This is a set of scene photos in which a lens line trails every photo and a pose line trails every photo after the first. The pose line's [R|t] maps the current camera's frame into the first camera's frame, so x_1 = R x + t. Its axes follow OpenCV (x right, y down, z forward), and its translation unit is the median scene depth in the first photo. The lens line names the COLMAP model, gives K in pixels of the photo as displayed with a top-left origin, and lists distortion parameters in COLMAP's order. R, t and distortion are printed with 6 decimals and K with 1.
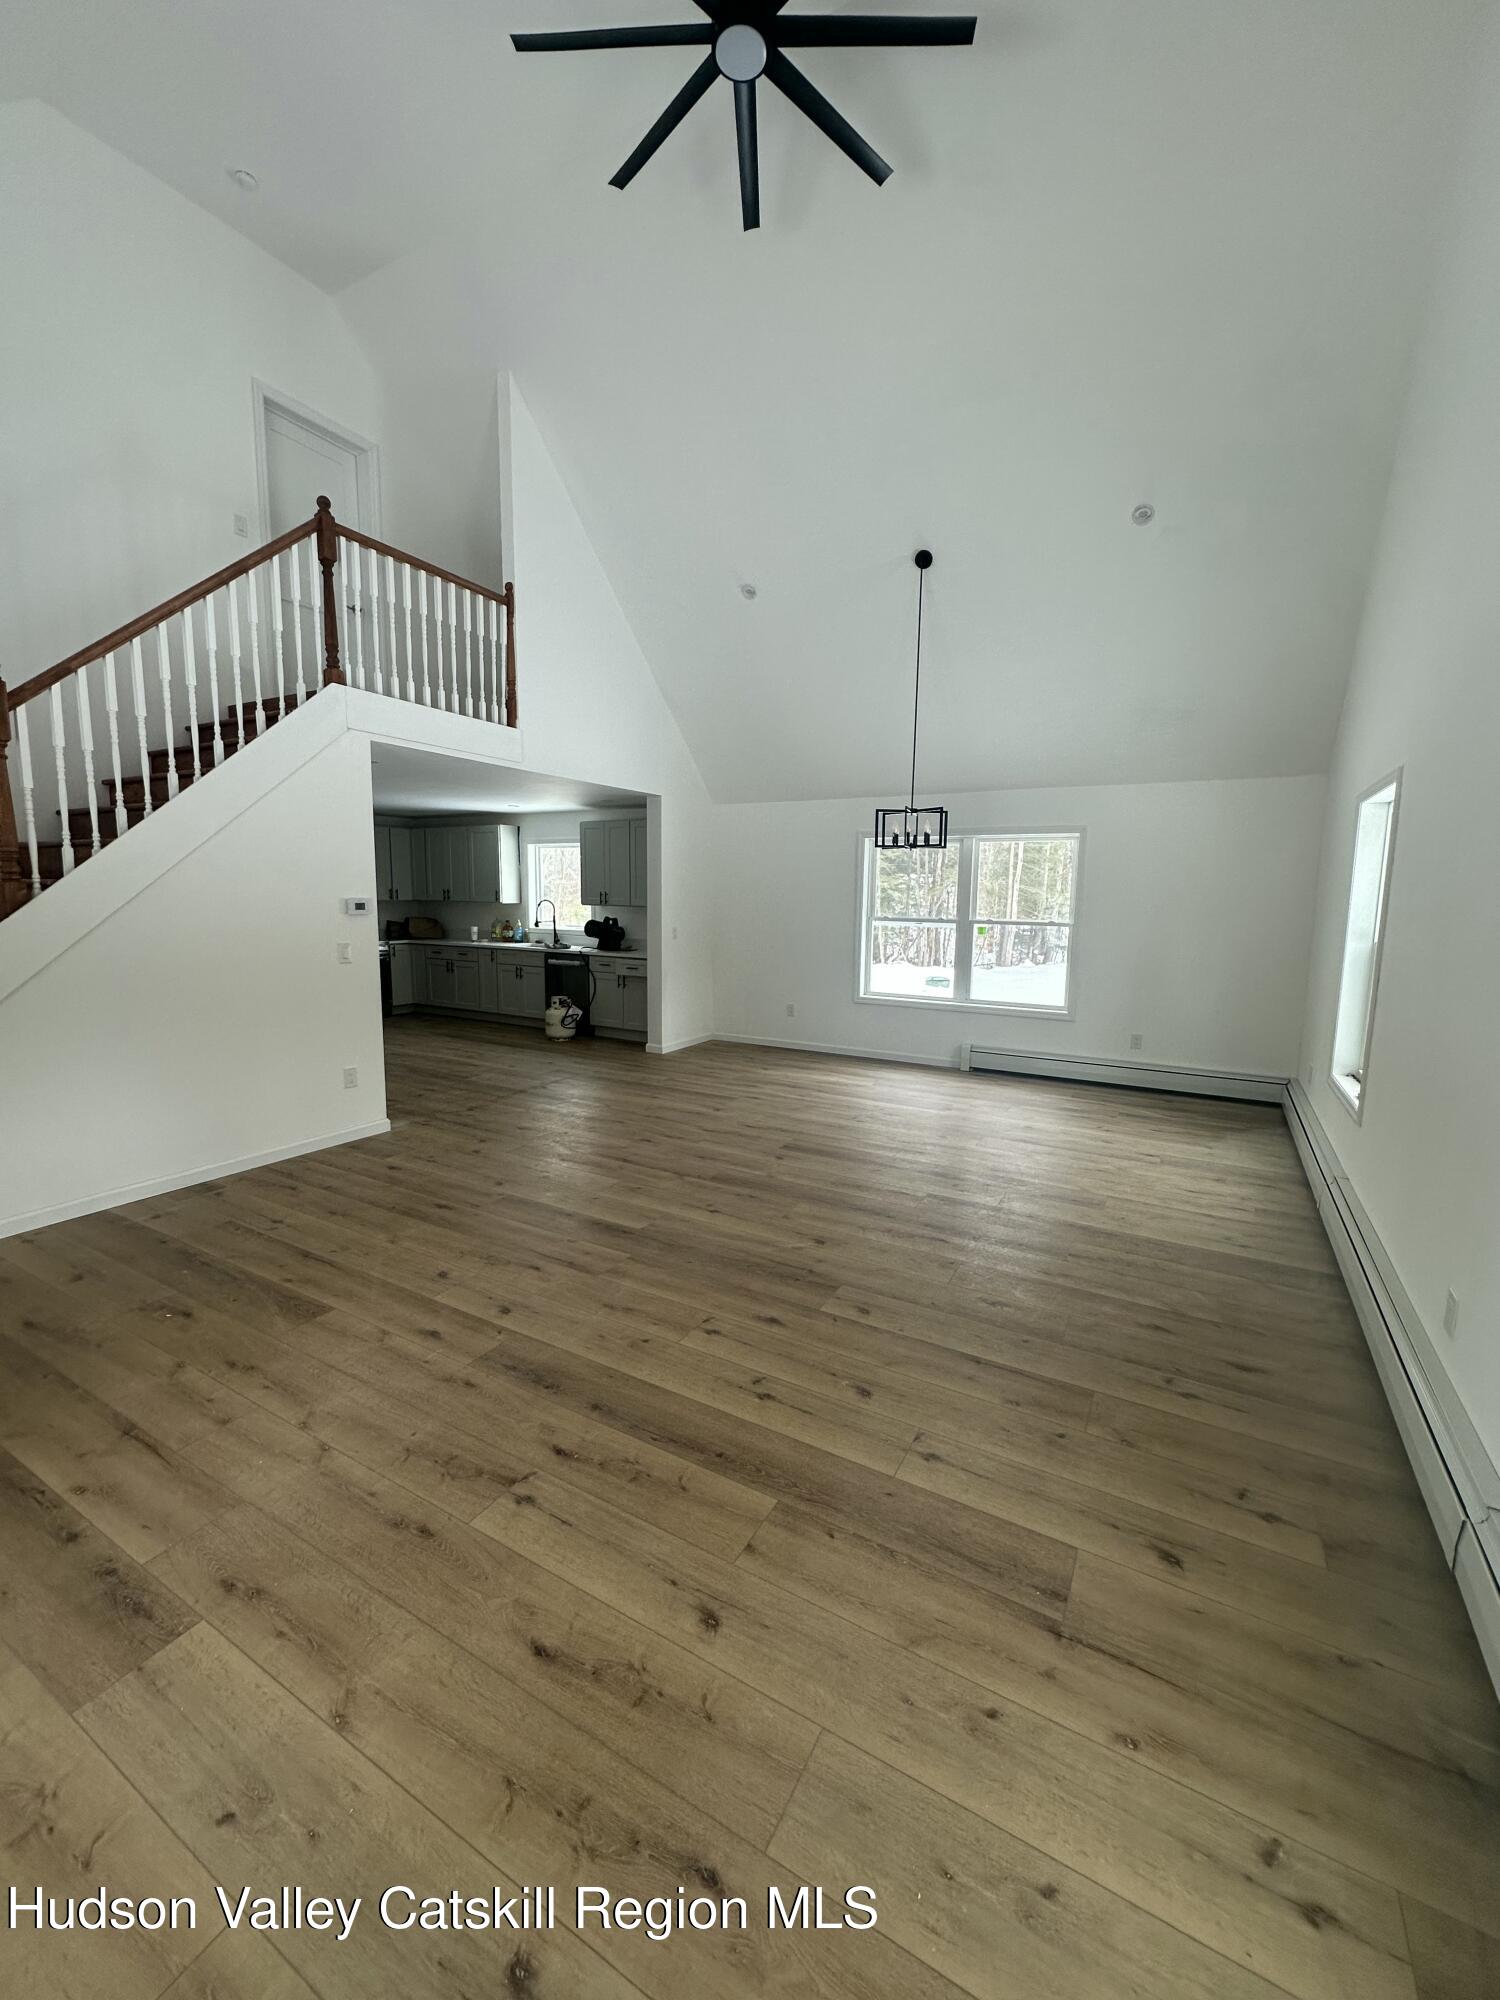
lens RADIAL K [[794.6, 0, 747.4], [0, 794.6, 993.6], [0, 0, 1]] dist [-0.003398, 0.001050]
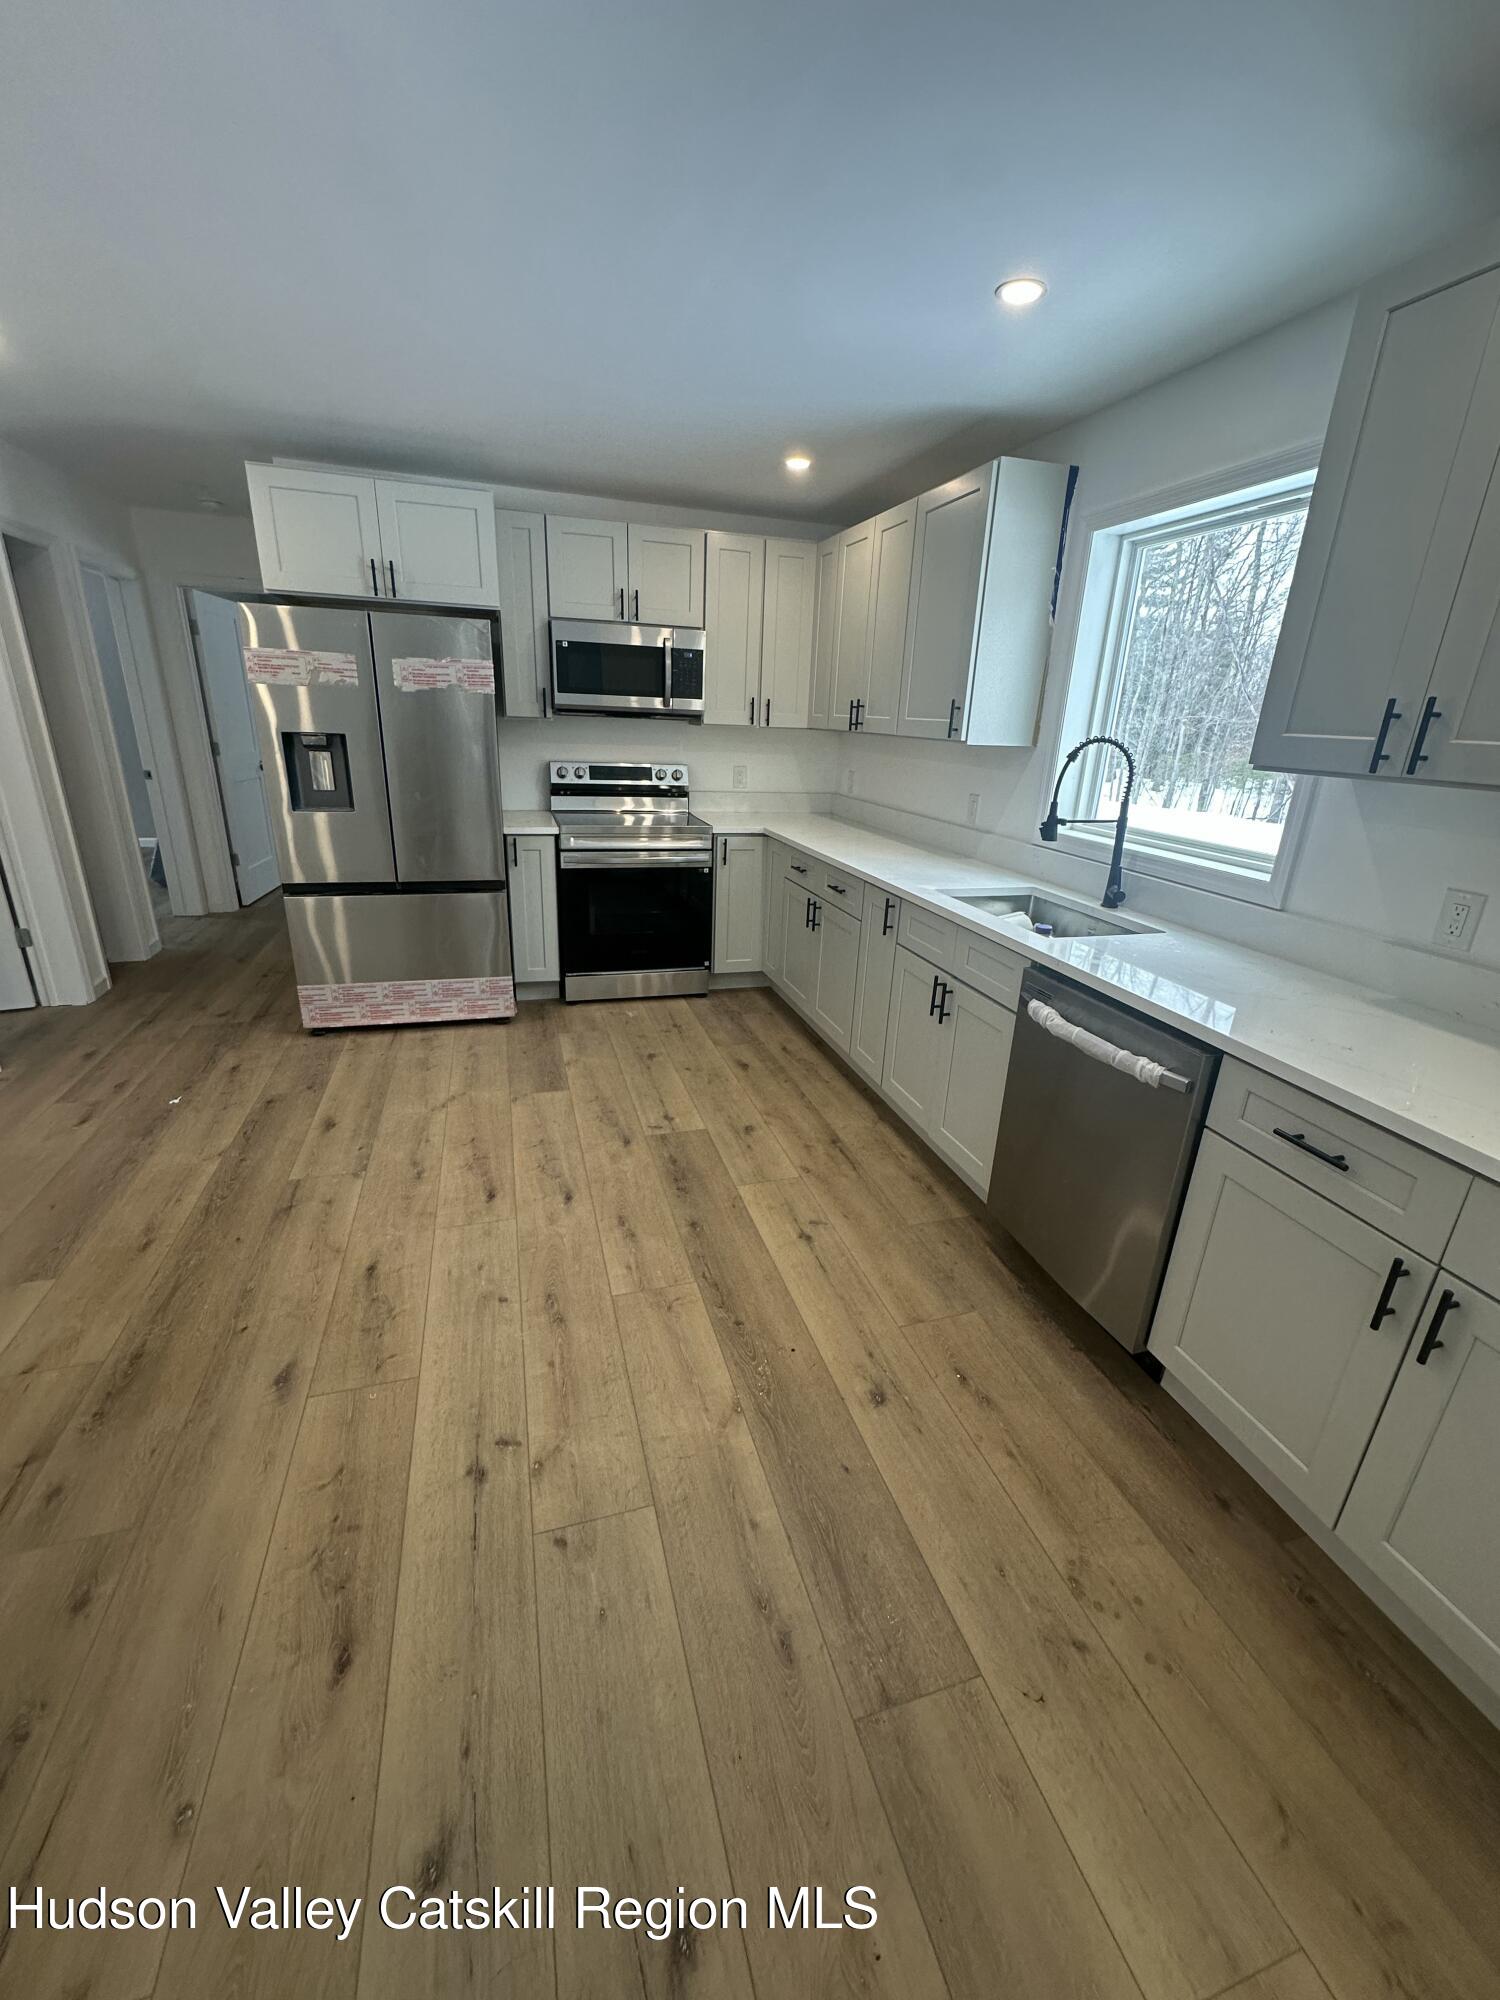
lens RADIAL K [[794.6, 0, 753.9], [0, 794.6, 996.6], [0, 0, 1]] dist [-0.003398, 0.001050]
pose [[0.728739, 0.242439, -0.640440, -0.361567], [-0.109262, 0.964417, 0.240754, -0.207216], [0.676019, -0.105471, 0.729297, 1.746738]]
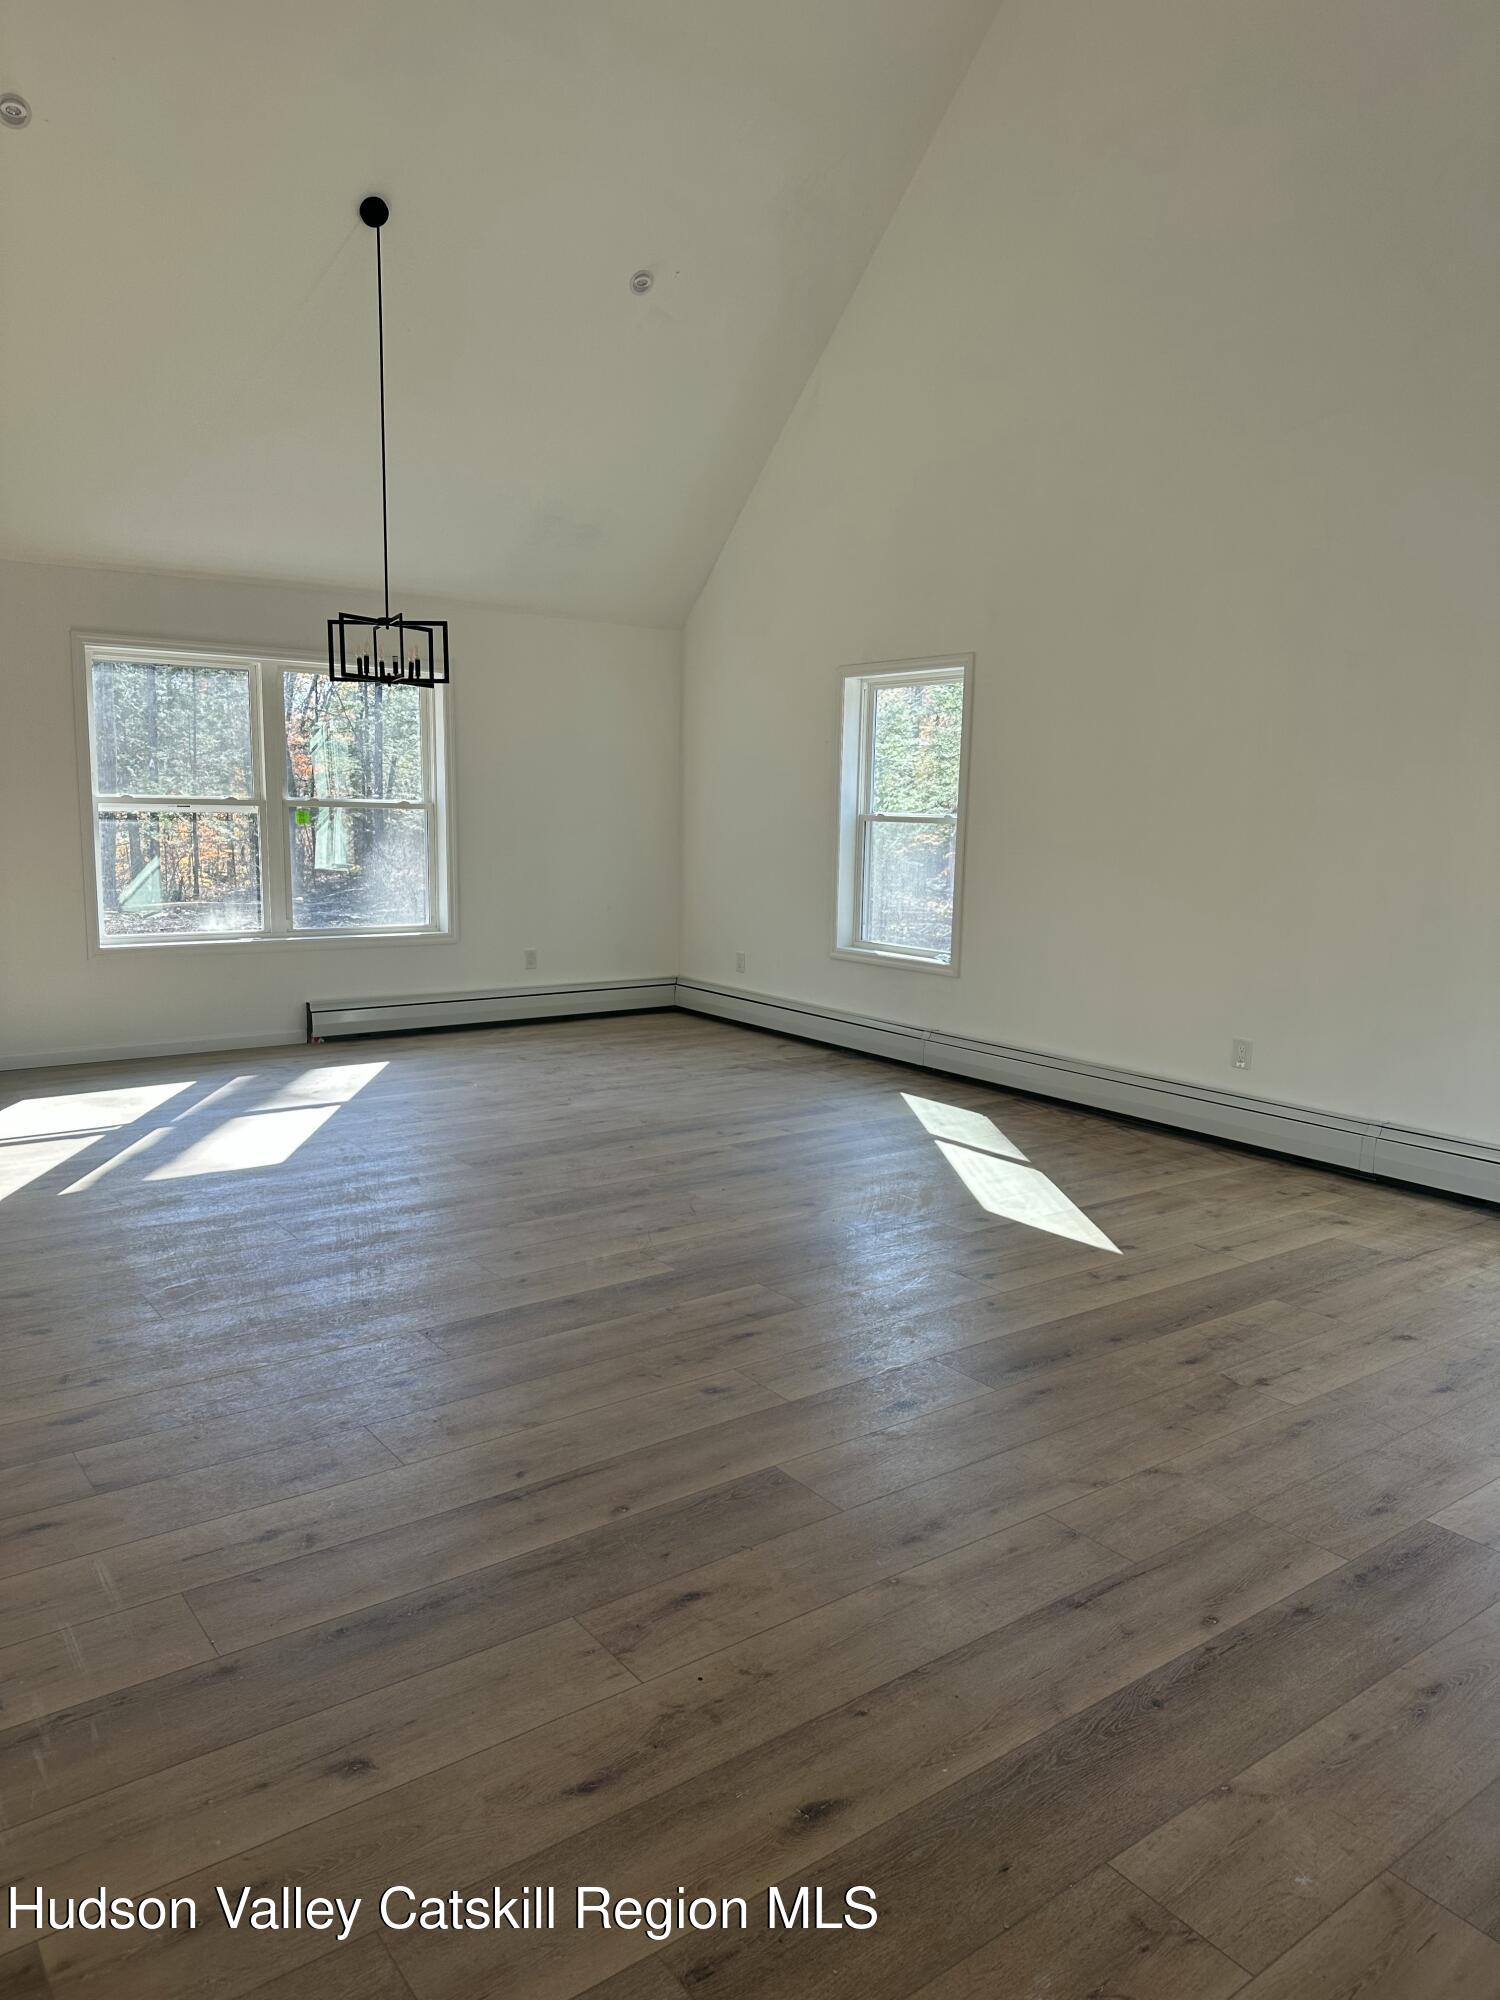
lens RADIAL K [[1390.2, 0, 749.3], [0, 1390.2, 1009.5], [0, 0, 1]] dist [0.034797, -0.038172]
pose [[0.407255, -0.146510, 0.901487, -1.068077], [0.099511, 0.988291, 0.115662, -0.041324], [-0.907877, 0.042604, 0.417066, 0.439934]]
